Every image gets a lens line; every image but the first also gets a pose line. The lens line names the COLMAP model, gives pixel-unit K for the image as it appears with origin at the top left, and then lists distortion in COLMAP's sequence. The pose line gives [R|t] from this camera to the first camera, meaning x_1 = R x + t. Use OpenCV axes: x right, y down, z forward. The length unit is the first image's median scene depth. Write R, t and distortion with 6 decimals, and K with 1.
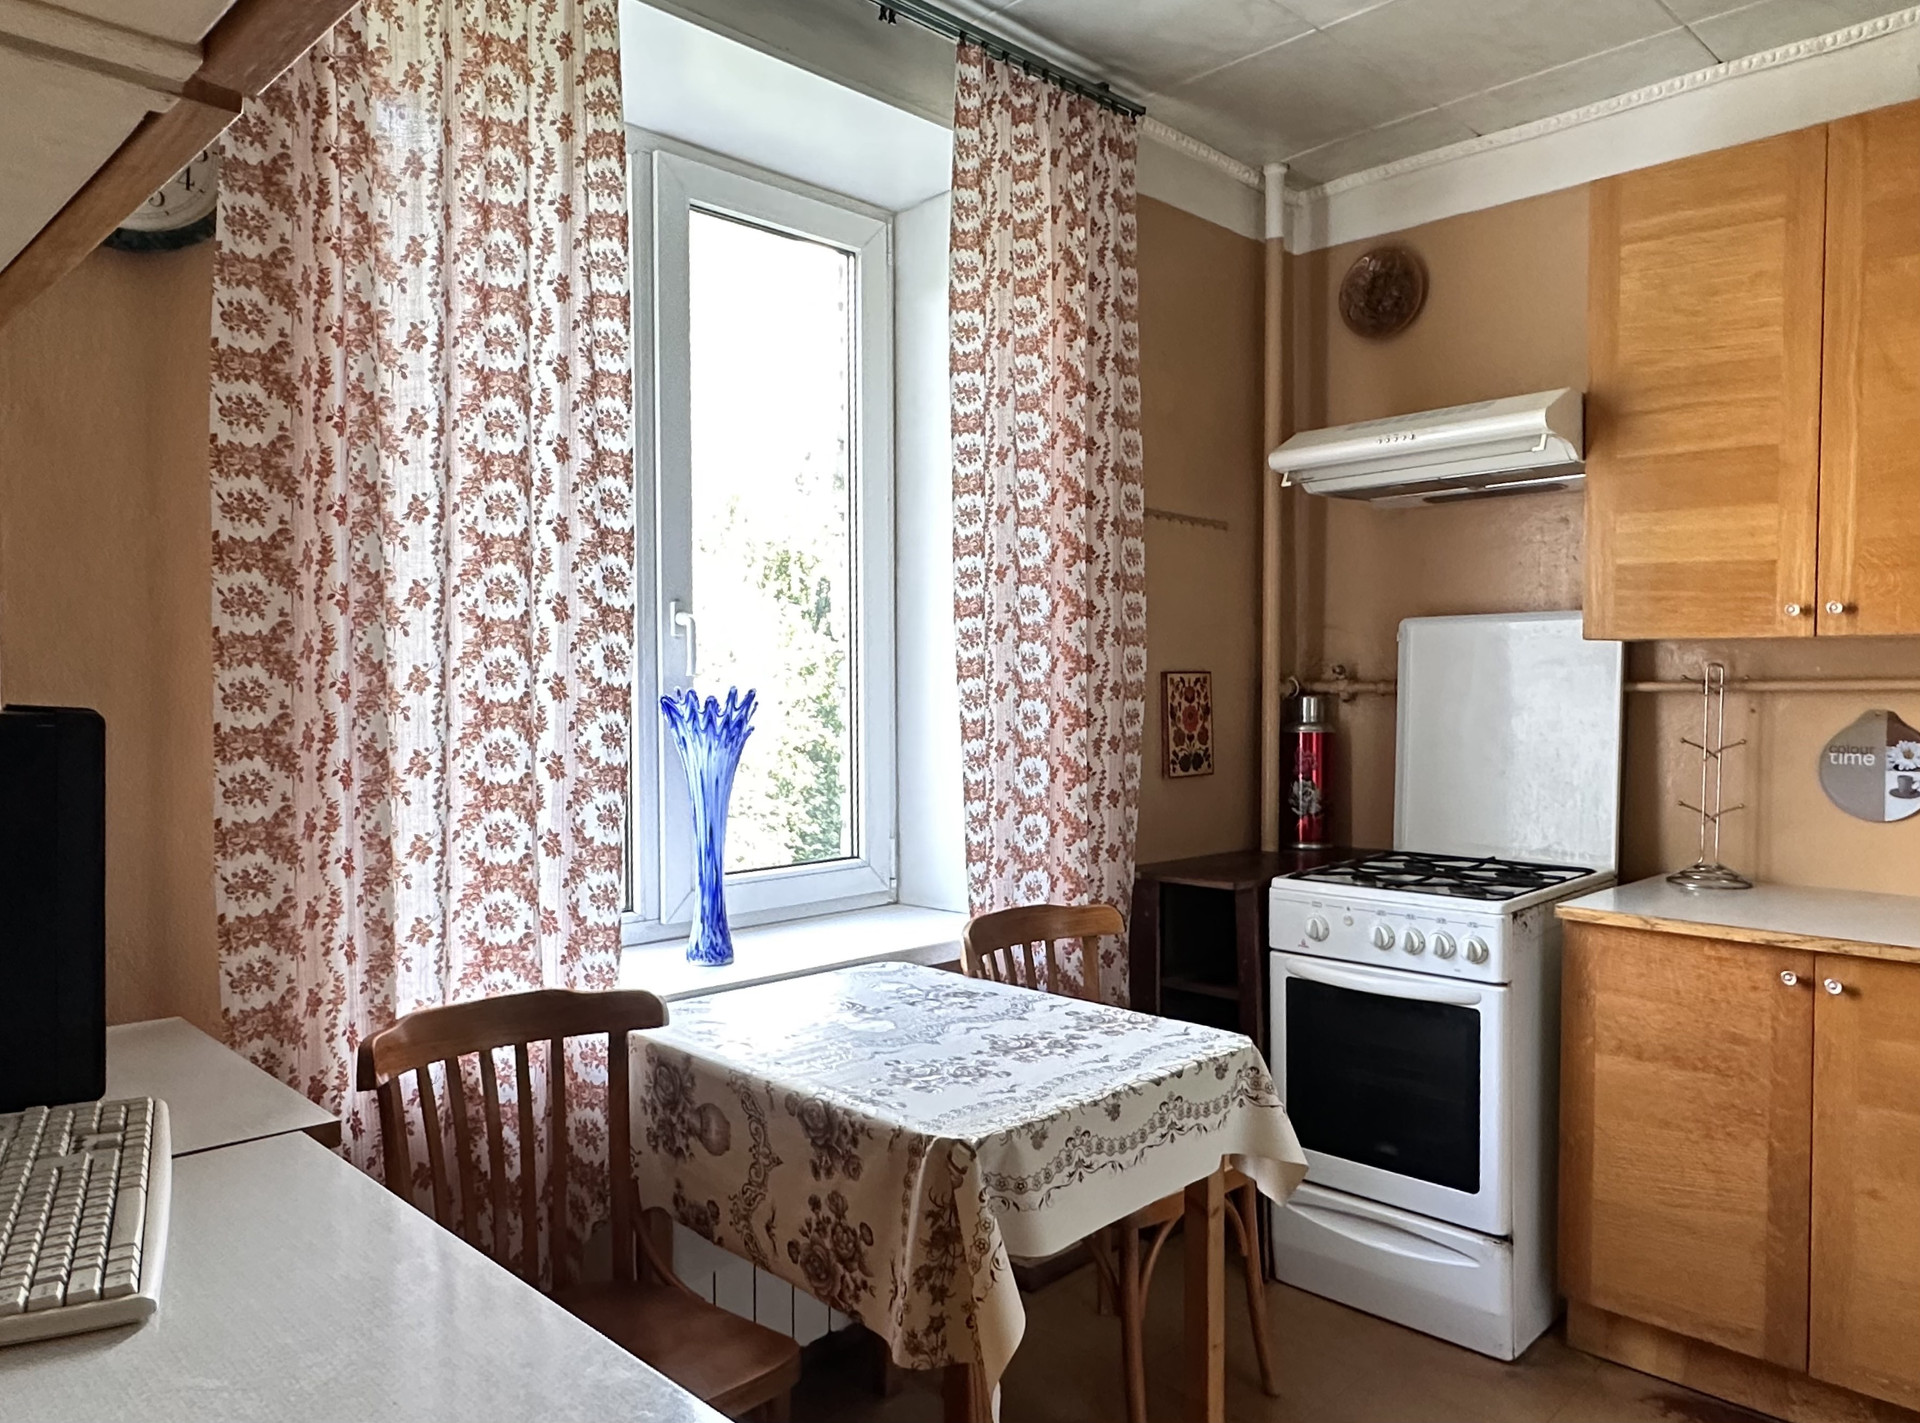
lens RADIAL K [[1333.0, 0, 958.8], [0, 1333.0, 711.8], [0, 0, 1]] dist [0.003680, -0.006632]
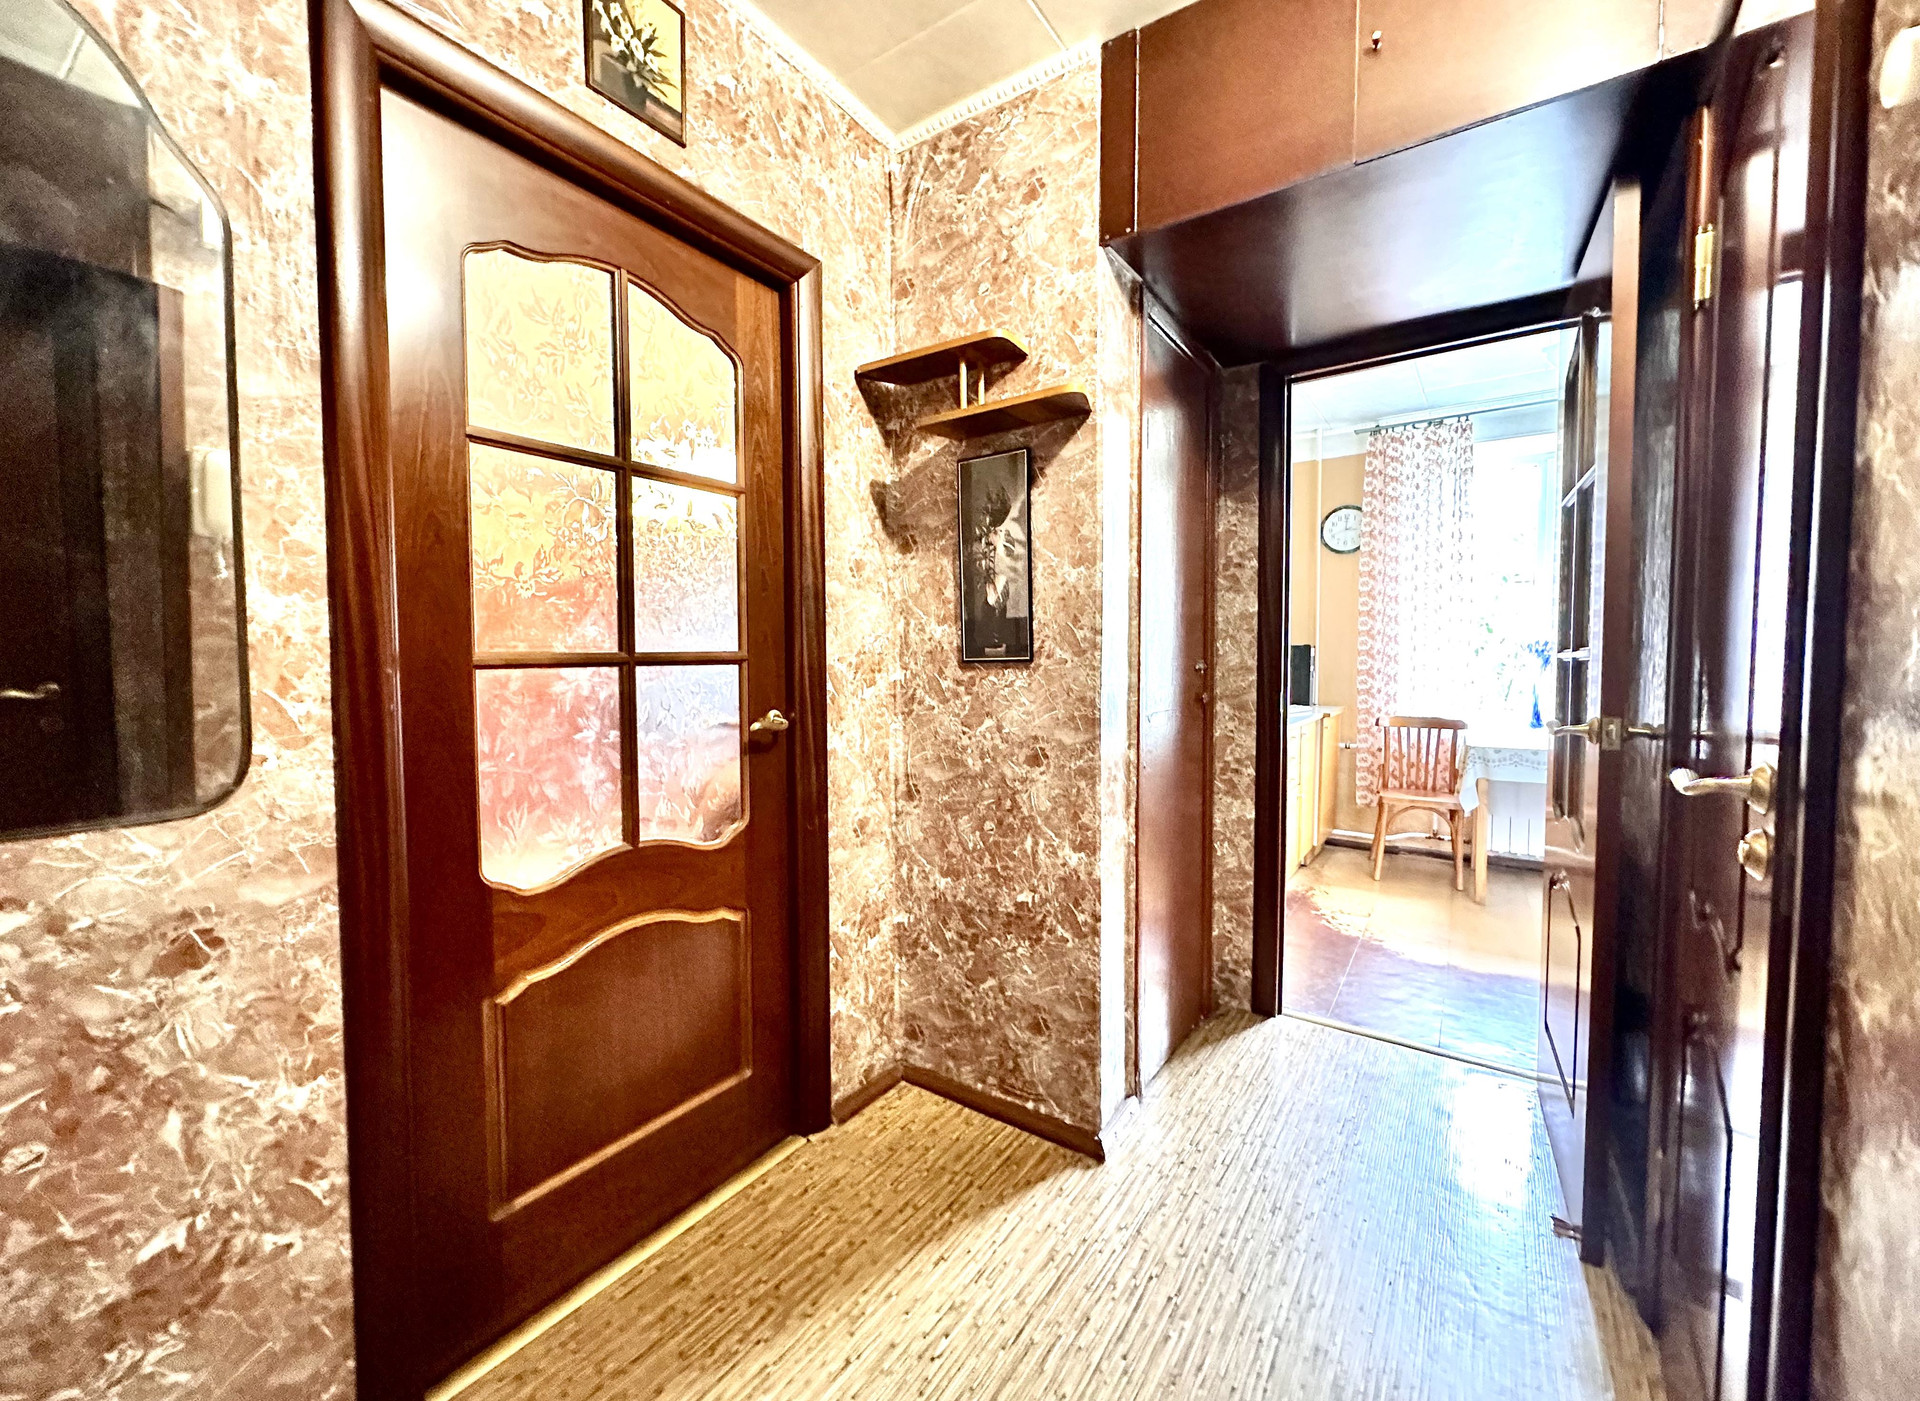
lens RADIAL K [[772.1, 0, 971.9], [0, 772.1, 690.6], [0, 0, 1]] dist [-0.001199, 0.000256]
pose [[0.188668, 0.047713, -0.980881, 1.255619], [-0.010712, 0.998860, 0.046527, 0.029900], [0.981982, 0.001729, 0.188964, -0.591643]]
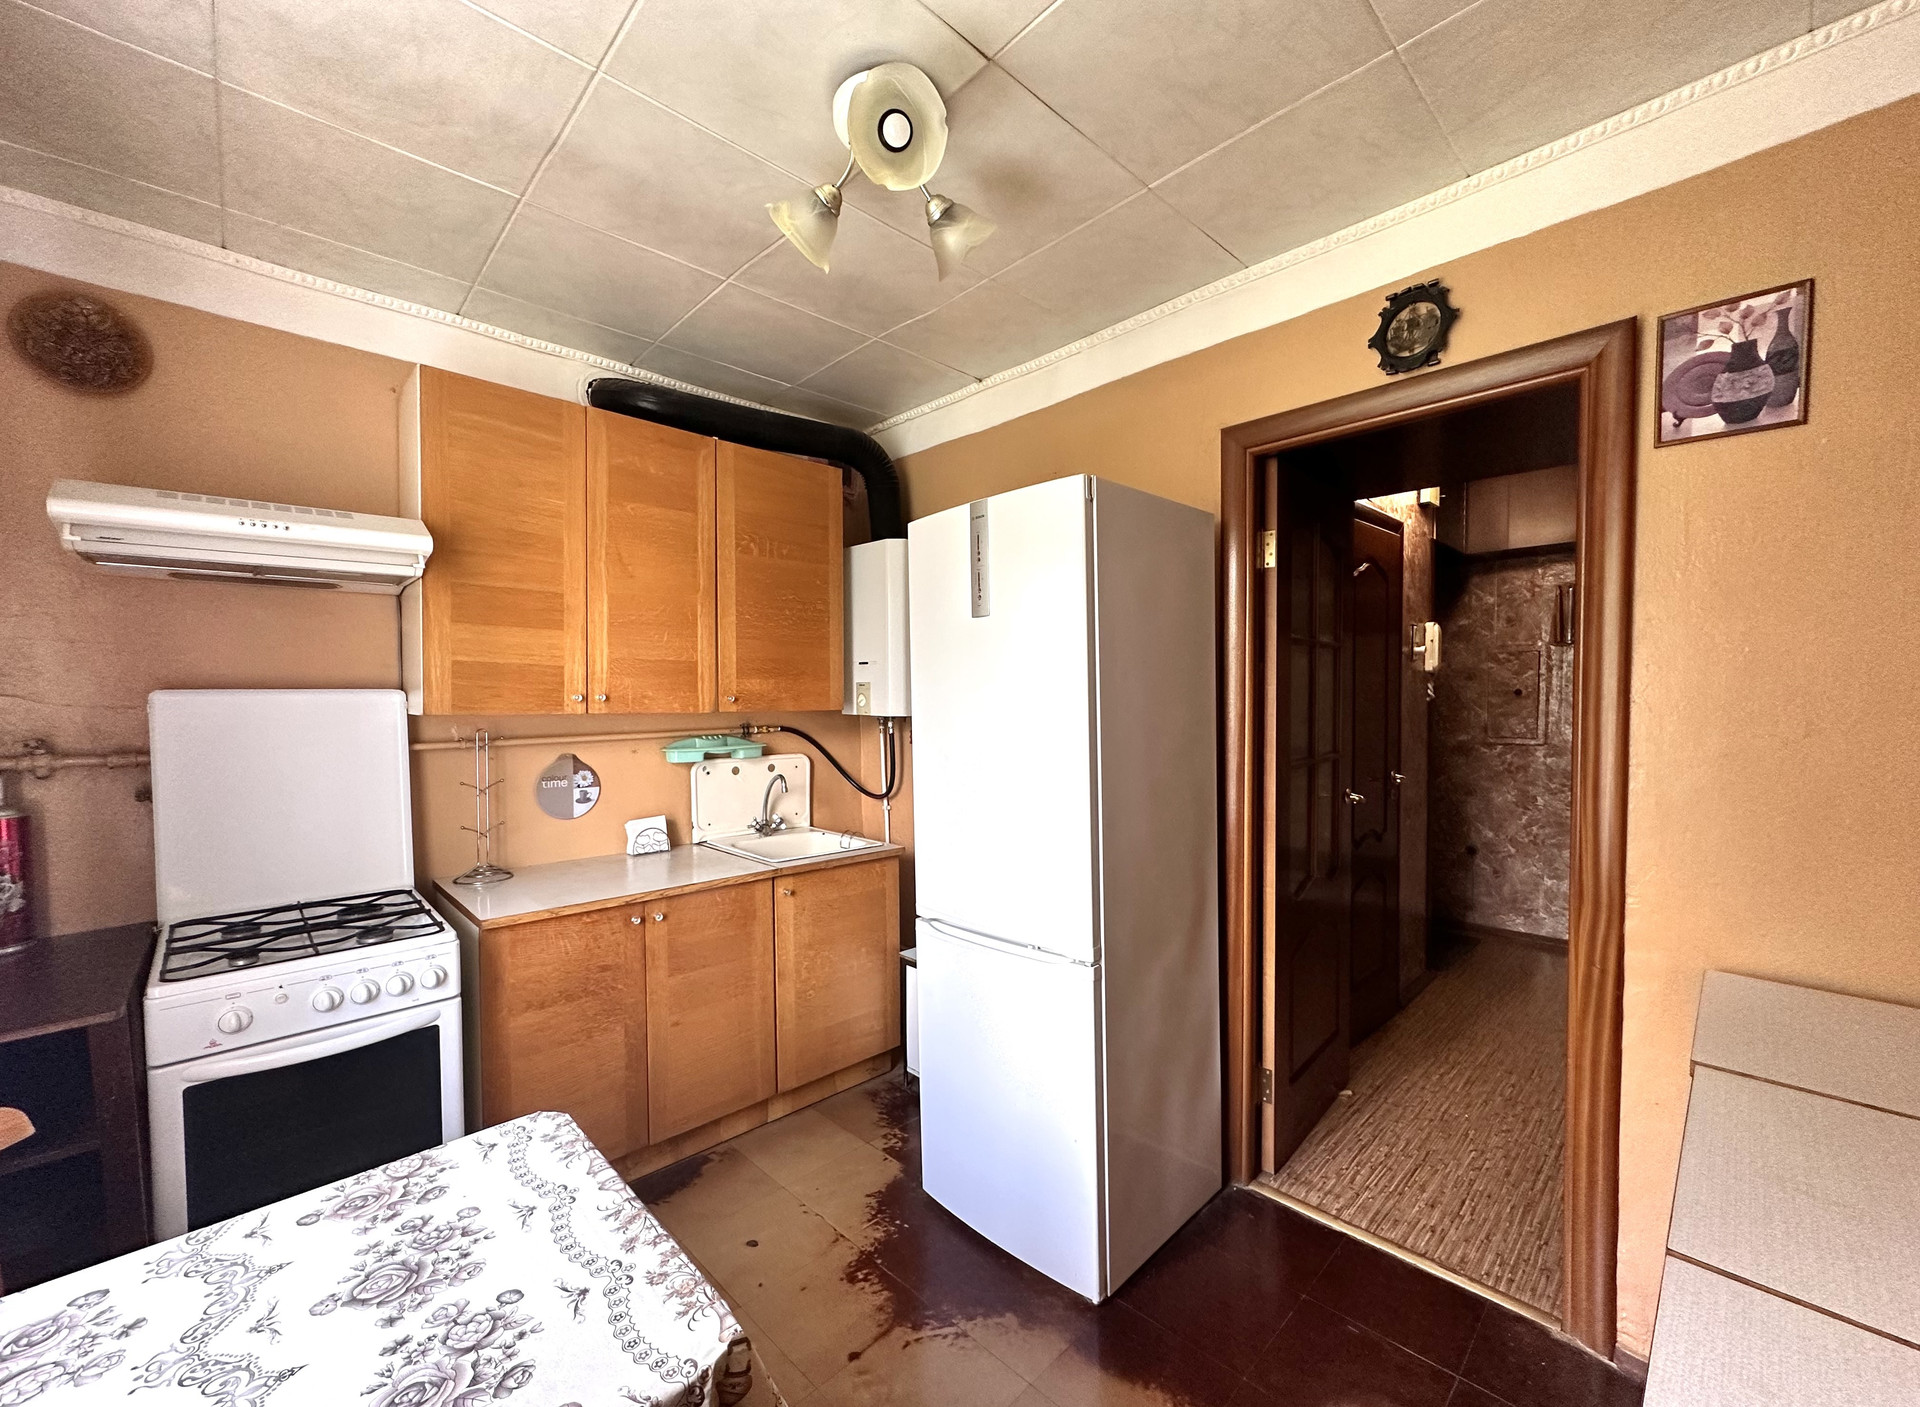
lens RADIAL K [[772.1, 0, 966.5], [0, 772.1, 714.3], [0, 0, 1]] dist [-0.001199, 0.000256]
pose [[0.009545, -0.020971, 0.999735, -0.299395], [0.026078, 0.999445, 0.020716, -0.060542], [-0.999614, 0.025873, 0.010087, 0.493709]]
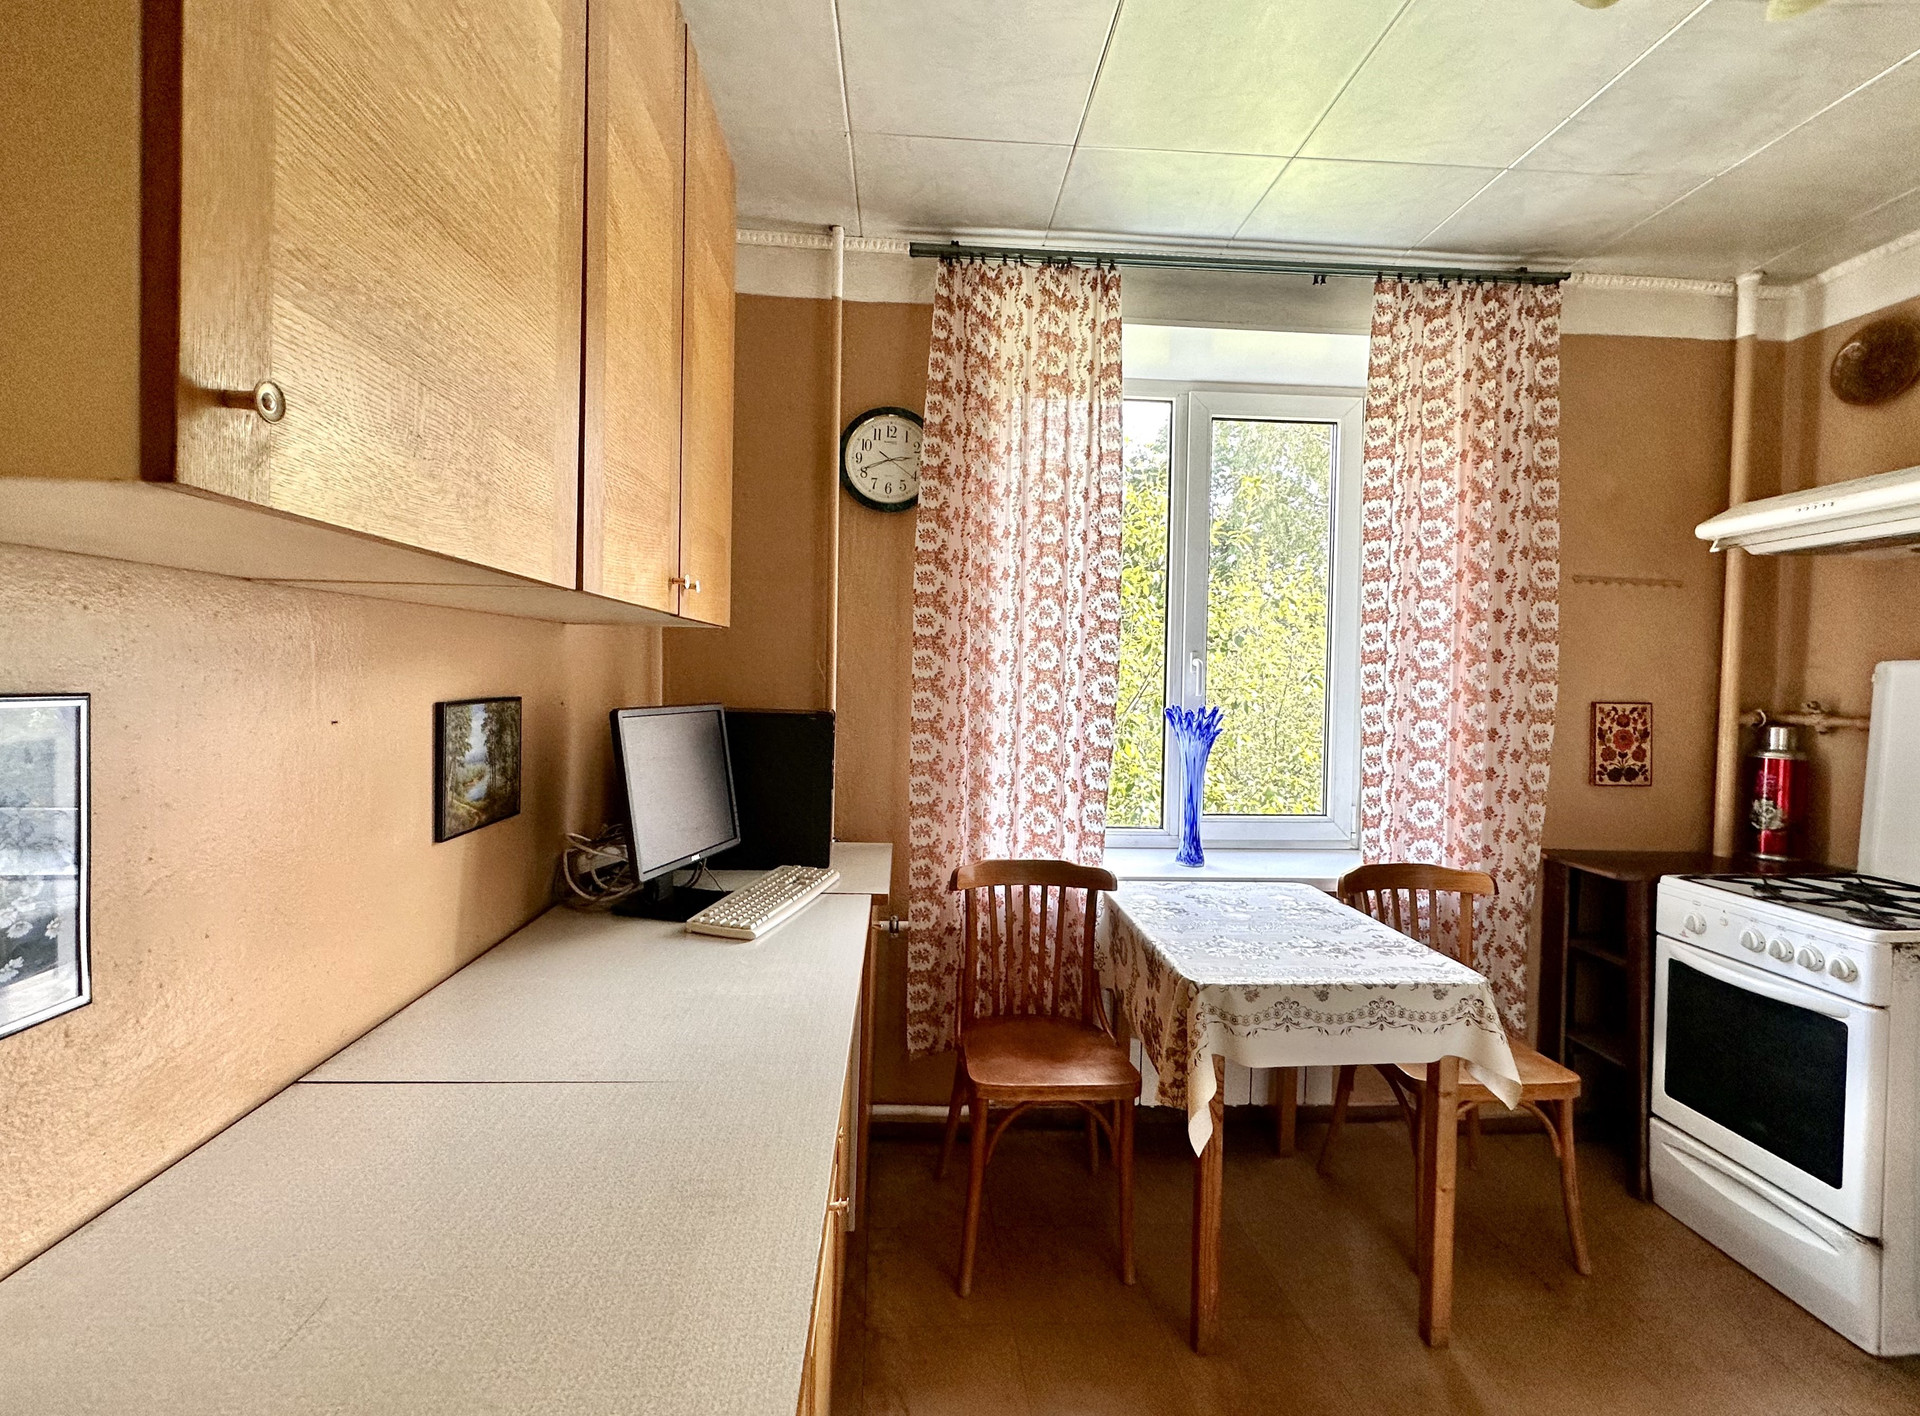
lens RADIAL K [[849.9, 0, 960.8], [0, 849.9, 691.3], [0, 0, 1]] dist [0.003274, -0.000172]
pose [[0.751175, 0.031617, -0.659345, 0.290765], [-0.035572, 0.999340, 0.007394, -0.030650], [0.659144, 0.017900, 0.751804, -0.019370]]
